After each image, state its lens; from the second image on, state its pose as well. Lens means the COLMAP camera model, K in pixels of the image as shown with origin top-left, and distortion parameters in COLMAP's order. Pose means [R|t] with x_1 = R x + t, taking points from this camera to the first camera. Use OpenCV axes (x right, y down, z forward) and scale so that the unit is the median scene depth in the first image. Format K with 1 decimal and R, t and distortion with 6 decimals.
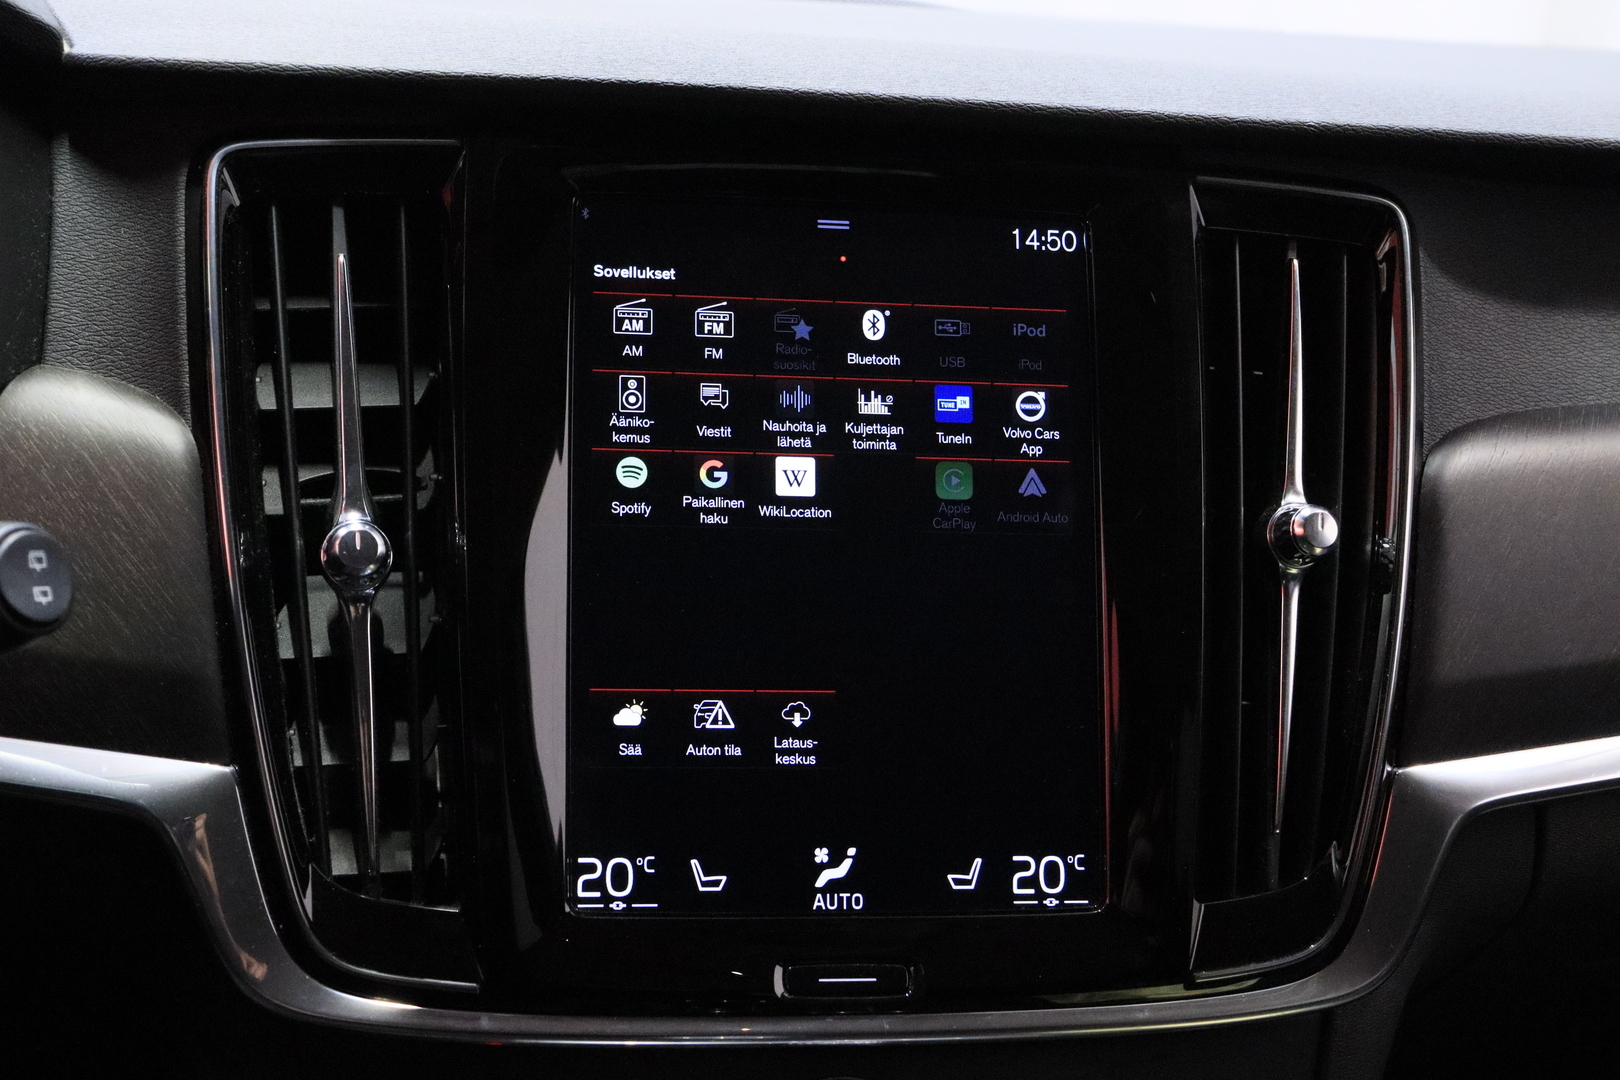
lens RADIAL K [[2262.8, 0, 803.5], [0, 2262.8, 537.4], [0, 0, 1]] dist [0.005472, 0.000000]
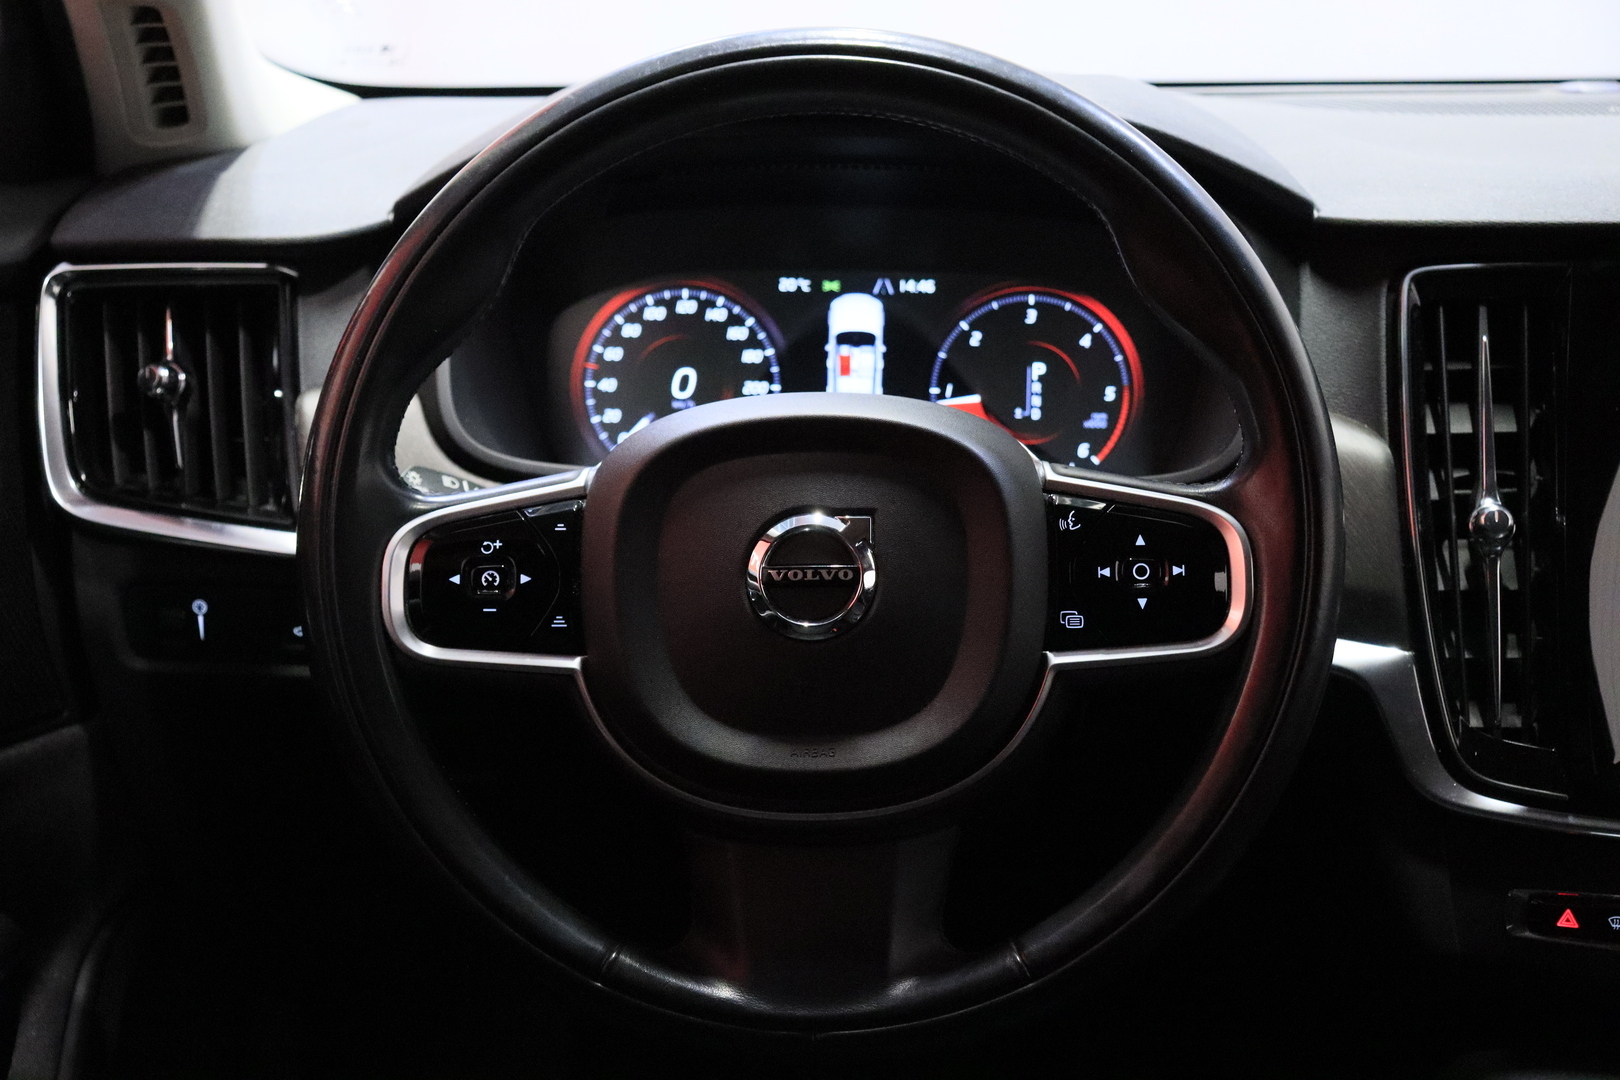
lens RADIAL K [[2548.4, 0, 785.6], [0, 2548.4, 551.2], [0, 0, 1]] dist [0.120461, 0.000000]
pose [[0.928486, 0.030225, -0.370136, 0.012421], [-0.028583, 0.999542, 0.009923, 0.021401], [0.370267, 0.001366, 0.928924, -0.849015]]
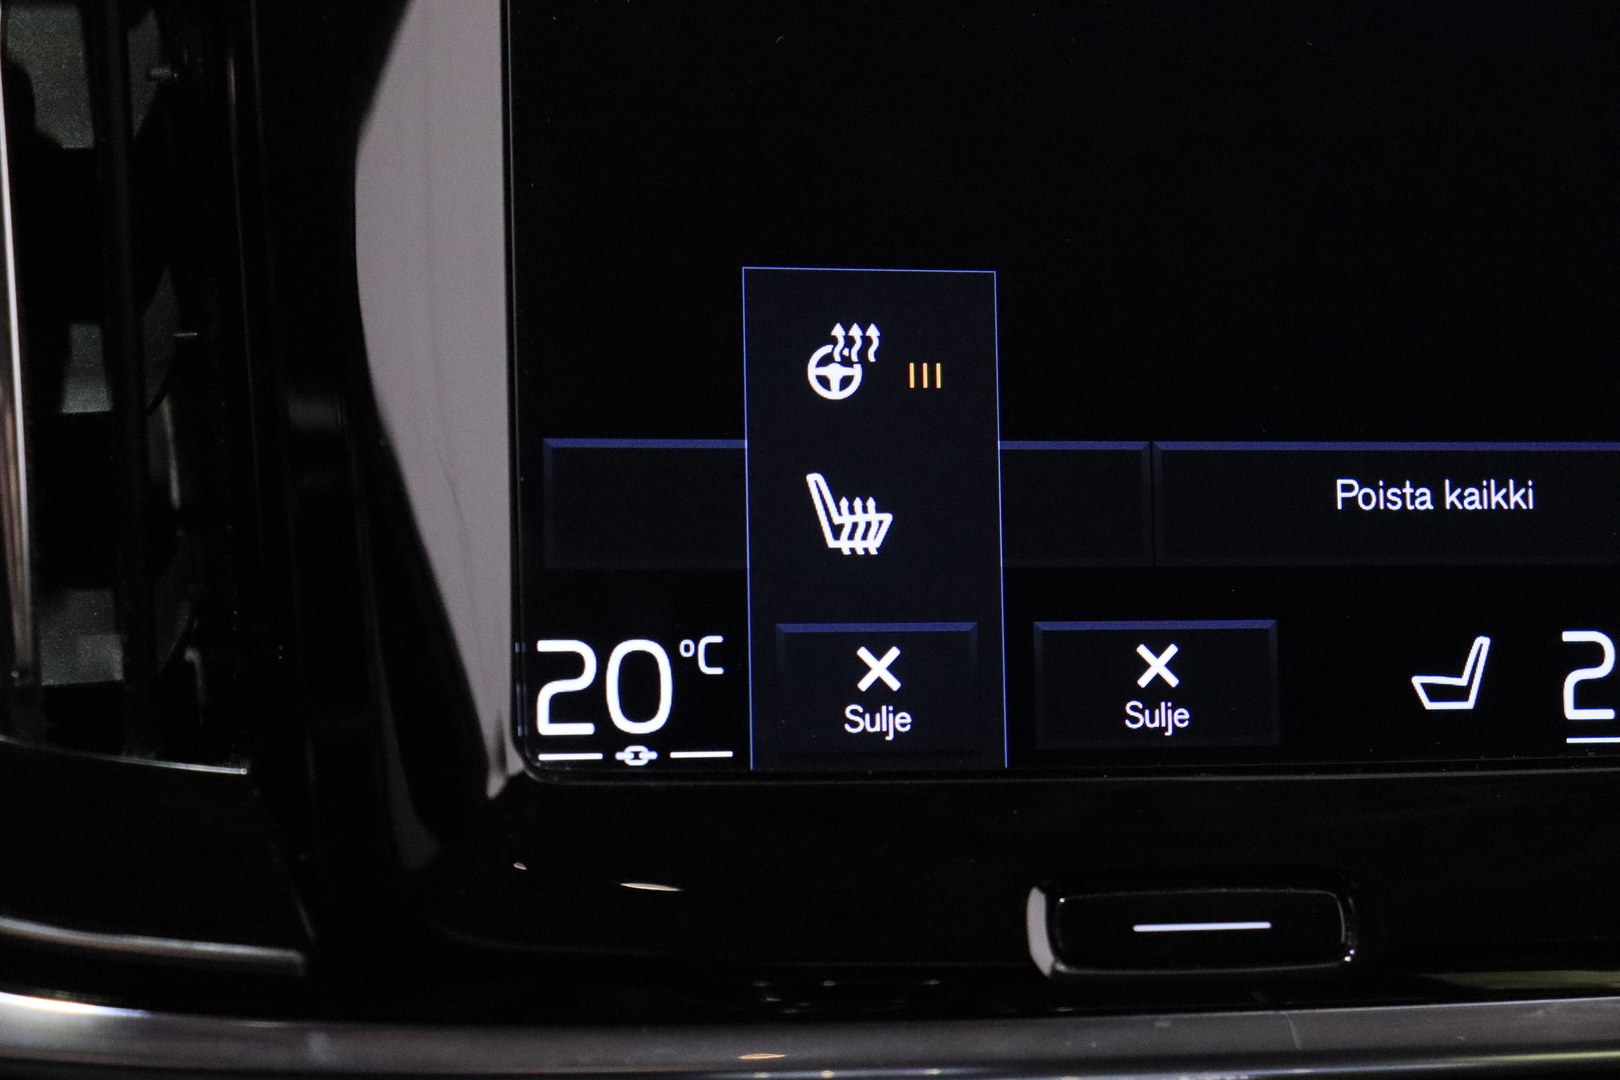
lens RADIAL K [[3417.9, 0, 849.5], [0, 3417.9, 511.1], [0, 0, 1]] dist [0.145150, 0.000000]
pose [[0.998597, -0.010523, 0.051900, -0.073517], [0.007121, 0.997839, 0.065318, 0.076706], [-0.052475, -0.064856, 0.996514, 0.375581]]
